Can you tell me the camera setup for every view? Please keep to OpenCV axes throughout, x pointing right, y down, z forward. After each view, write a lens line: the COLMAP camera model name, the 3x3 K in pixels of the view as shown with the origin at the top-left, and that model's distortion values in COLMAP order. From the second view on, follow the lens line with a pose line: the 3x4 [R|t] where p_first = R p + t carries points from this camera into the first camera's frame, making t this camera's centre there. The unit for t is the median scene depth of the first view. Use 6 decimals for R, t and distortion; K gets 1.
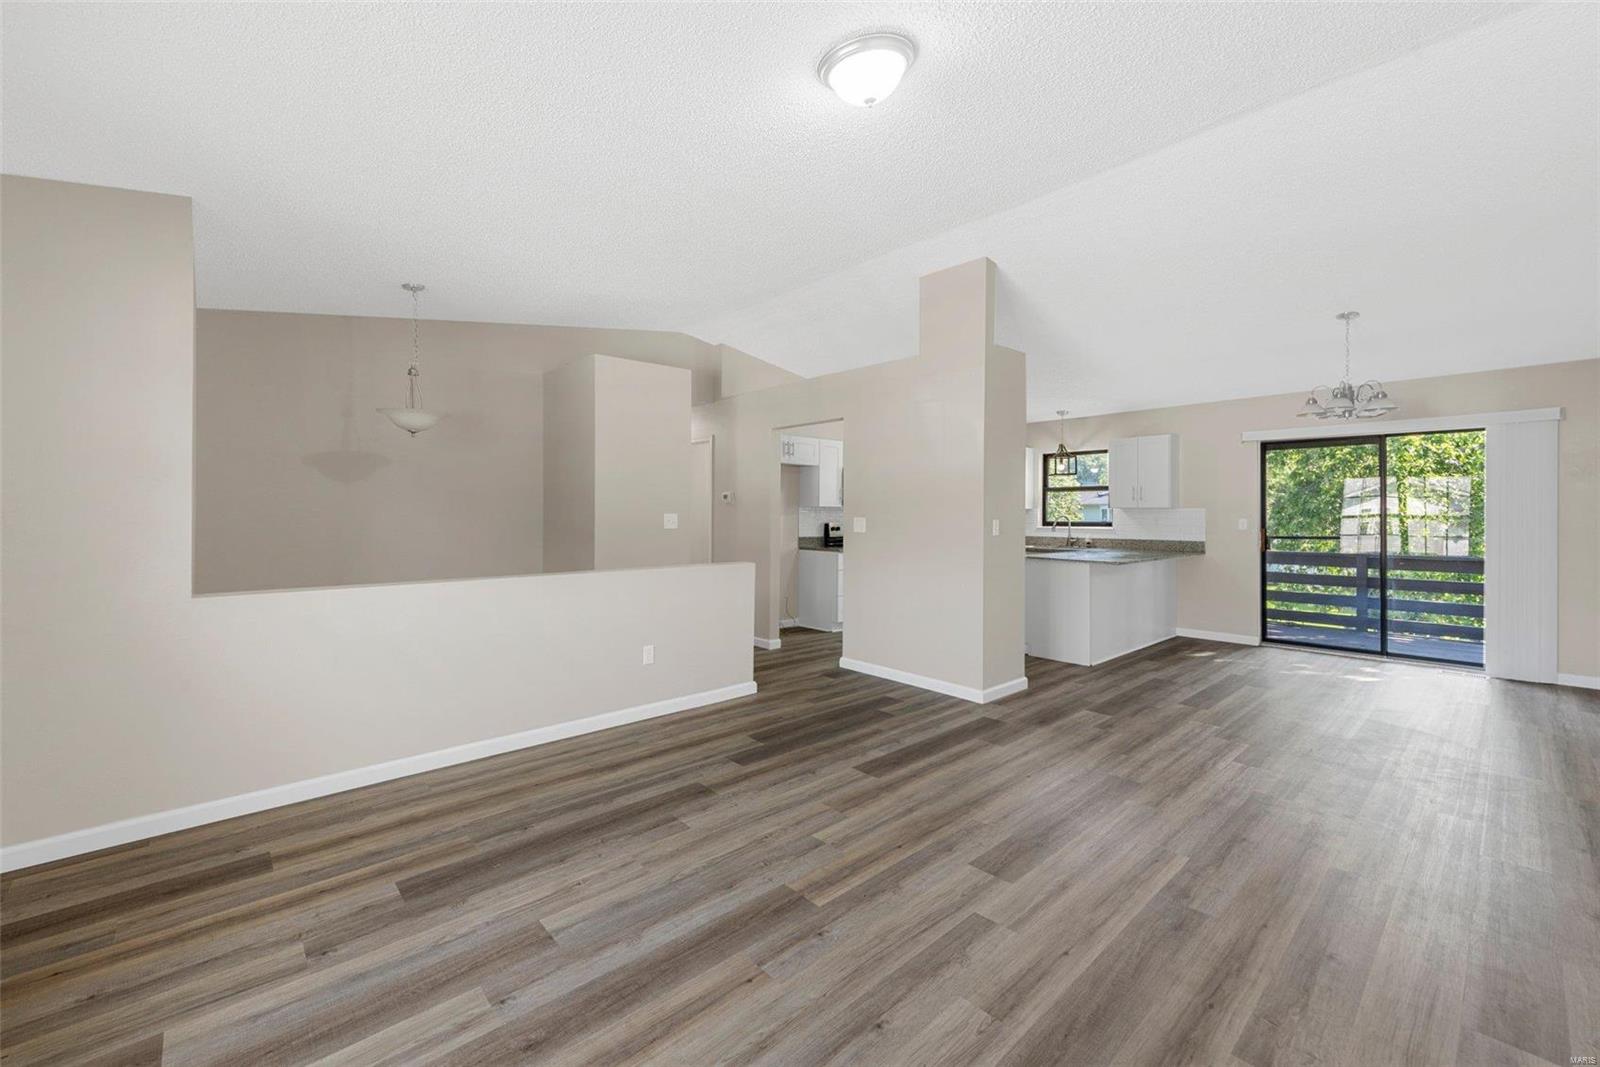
lens RADIAL K [[641.0, 0, 791.4], [0, 641.0, 511.5], [0, 0, 1]] dist [0.016019, -0.004468]
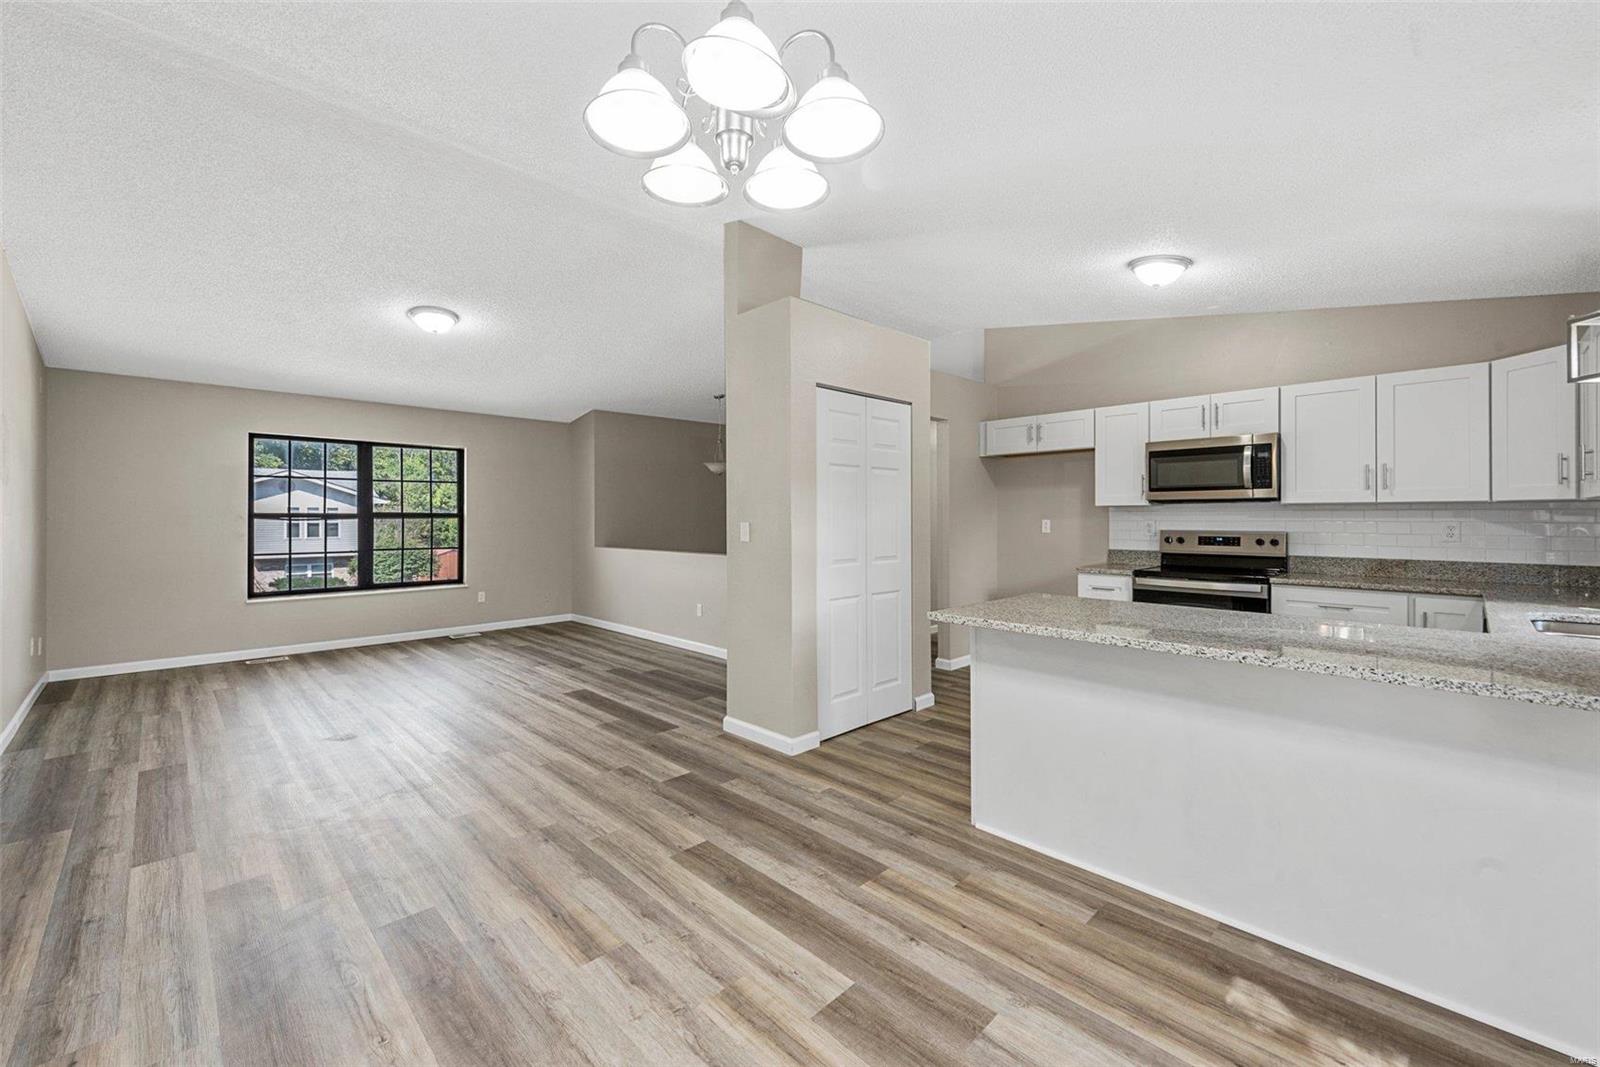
lens RADIAL K [[641.0, 0, 796.2], [0, 641.0, 514.2], [0, 0, 1]] dist [0.016019, -0.004468]
pose [[0.046237, -0.008227, -0.998897, 1.512658], [0.006574, 0.999947, -0.007931, 0.010713], [0.998909, -0.006200, 0.046289, 1.346038]]
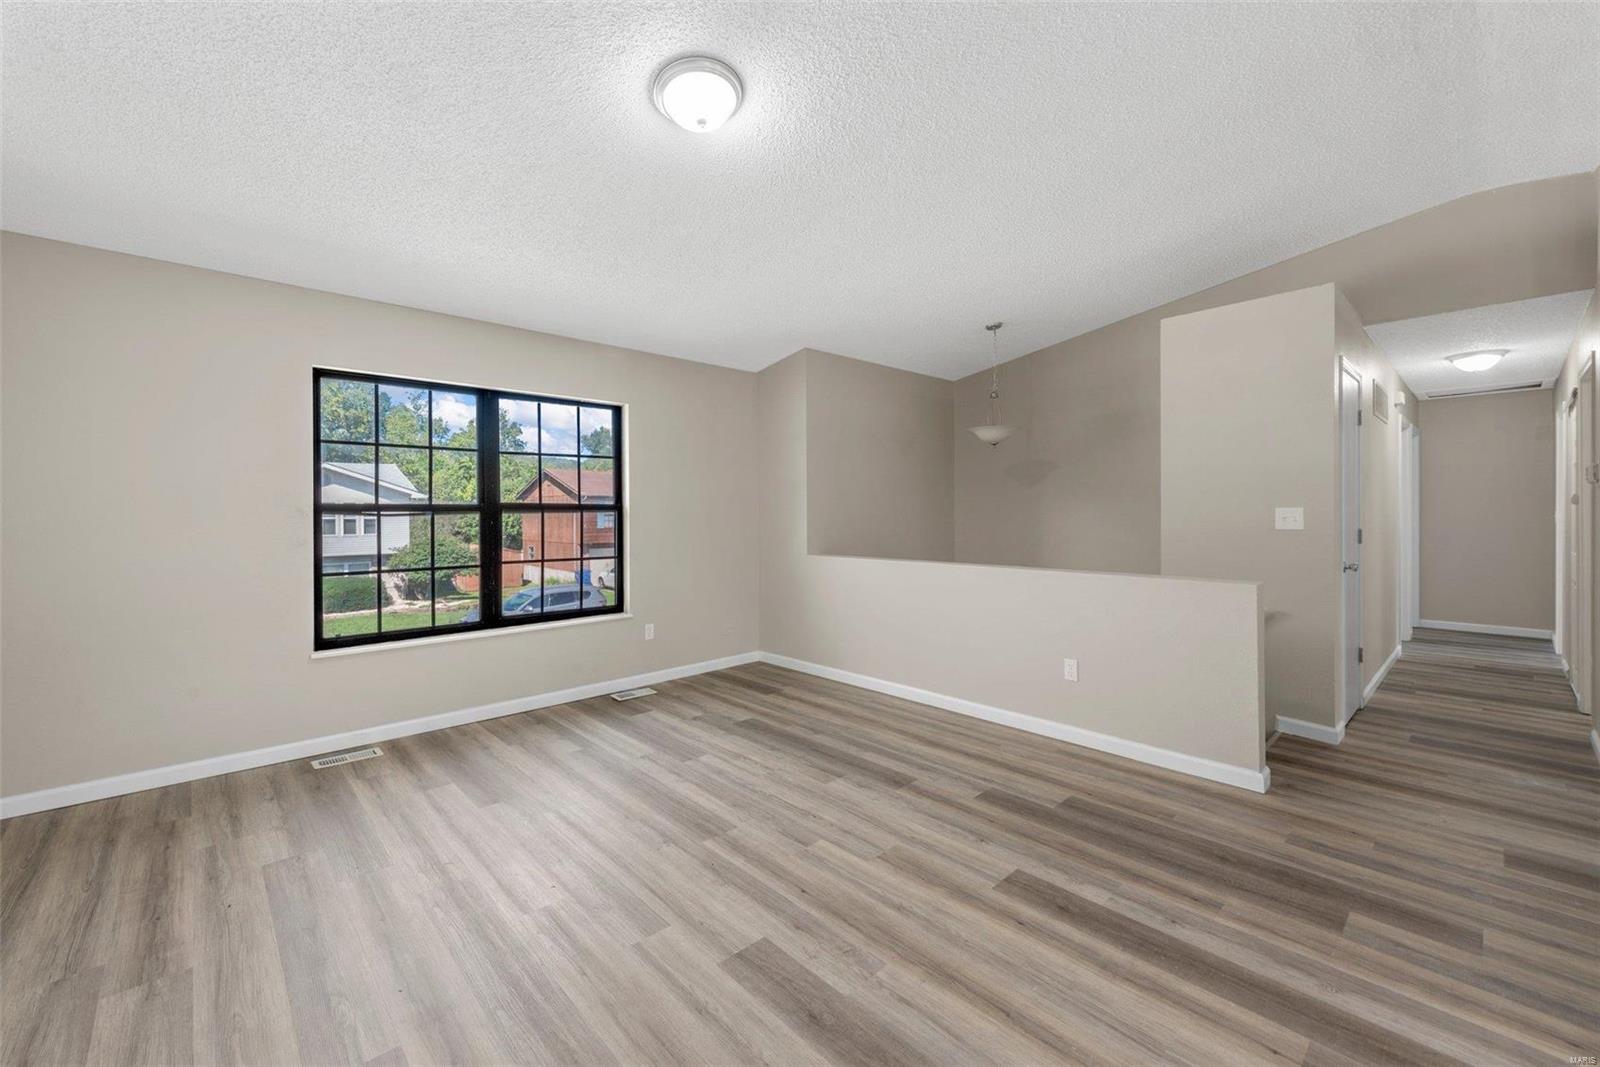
lens RADIAL K [[641.0, 0, 797.8], [0, 641.0, 510.0], [0, 0, 1]] dist [0.016019, -0.004468]
pose [[0.020390, -0.005053, -0.999779, 0.754146], [0.010242, 0.999936, -0.004845, 0.006227], [0.999740, -0.010141, 0.020441, 0.709434]]
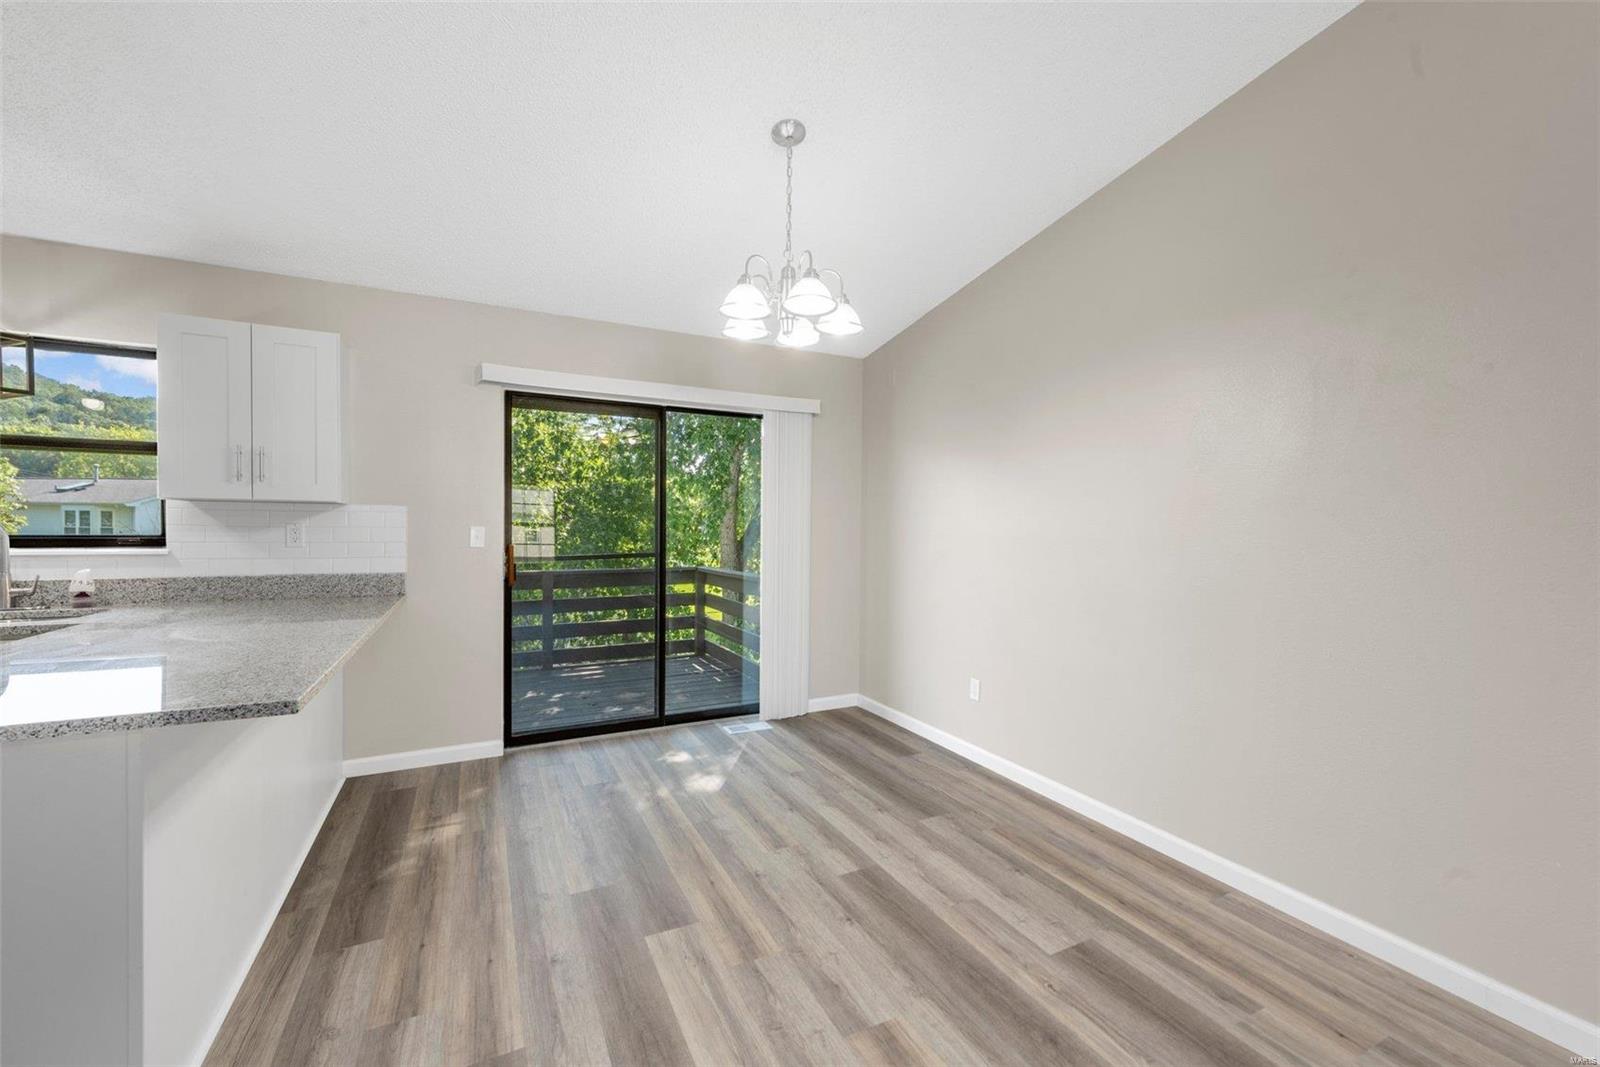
lens RADIAL K [[641.0, 0, 786.2], [0, 641.0, 535.8], [0, 0, 1]] dist [0.016019, -0.004468]
pose [[0.274199, -0.013670, 0.961576, 0.482534], [-0.013573, 0.999744, 0.018083, 0.009451], [-0.961577, -0.018009, 0.273944, 1.140539]]
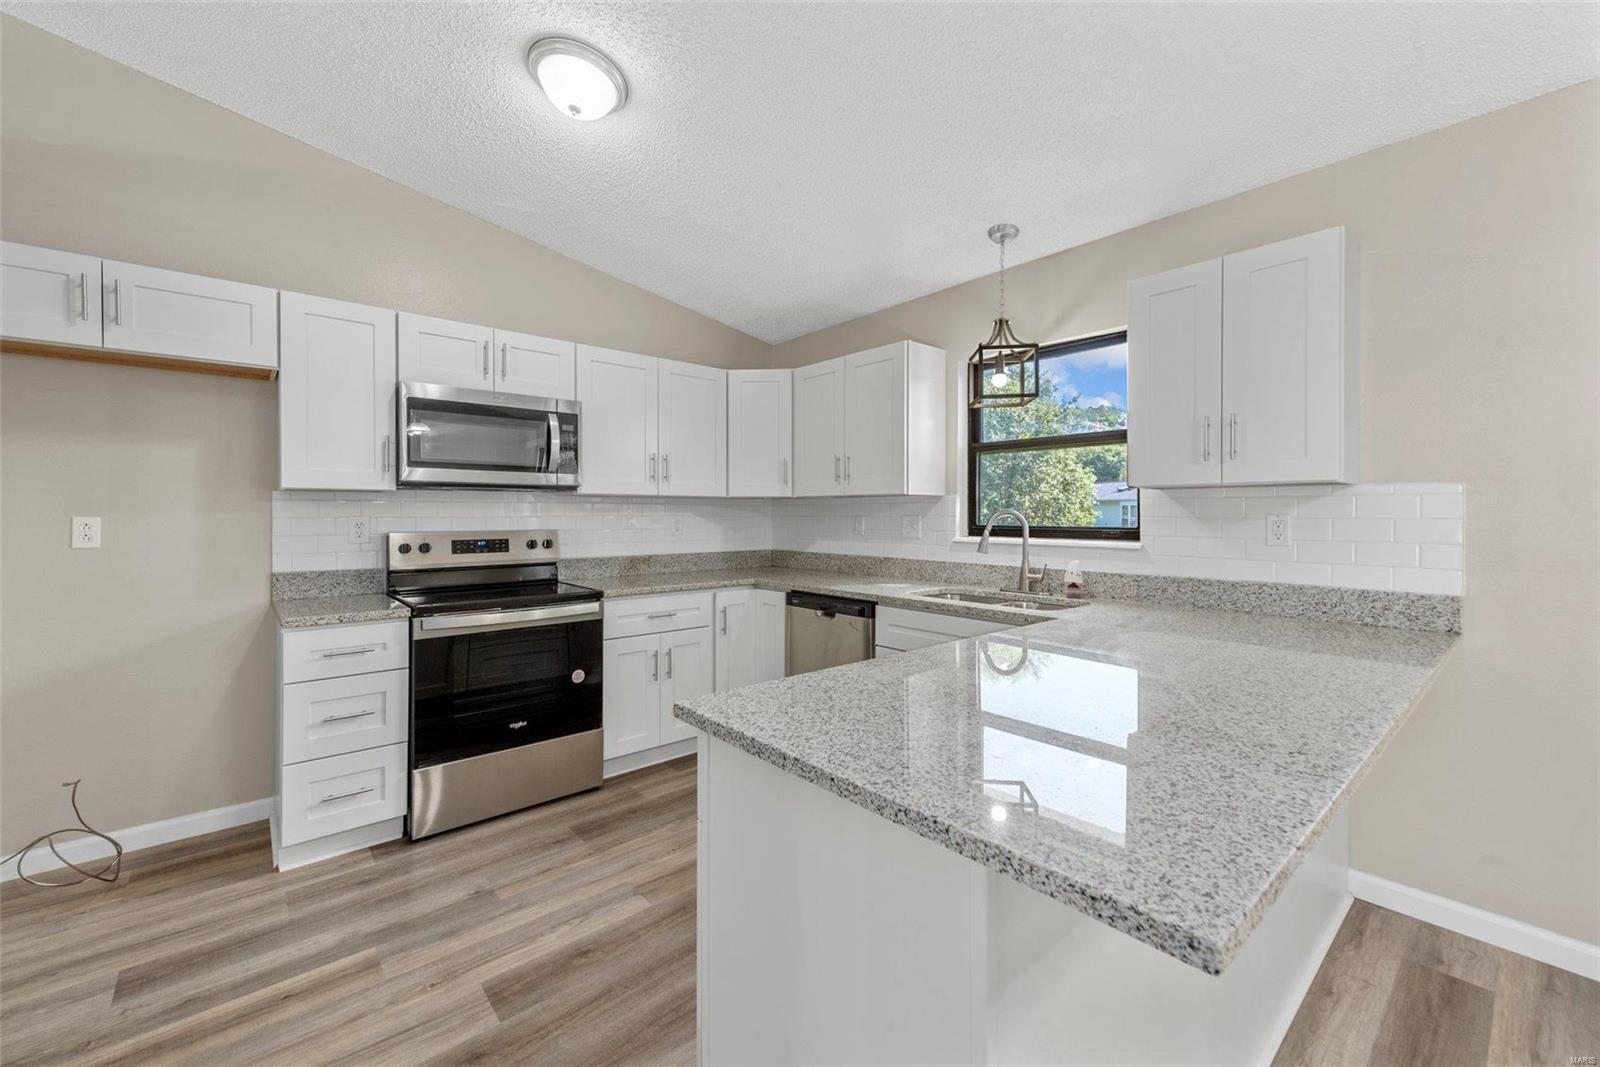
lens RADIAL K [[641.0, 0, 802.0], [0, 641.0, 516.1], [0, 0, 1]] dist [0.016019, -0.004468]
pose [[0.999898, -0.003319, -0.013857, 0.680400], [0.003454, 0.999946, 0.009757, 0.011625], [0.013824, -0.009804, 0.999856, 1.374828]]
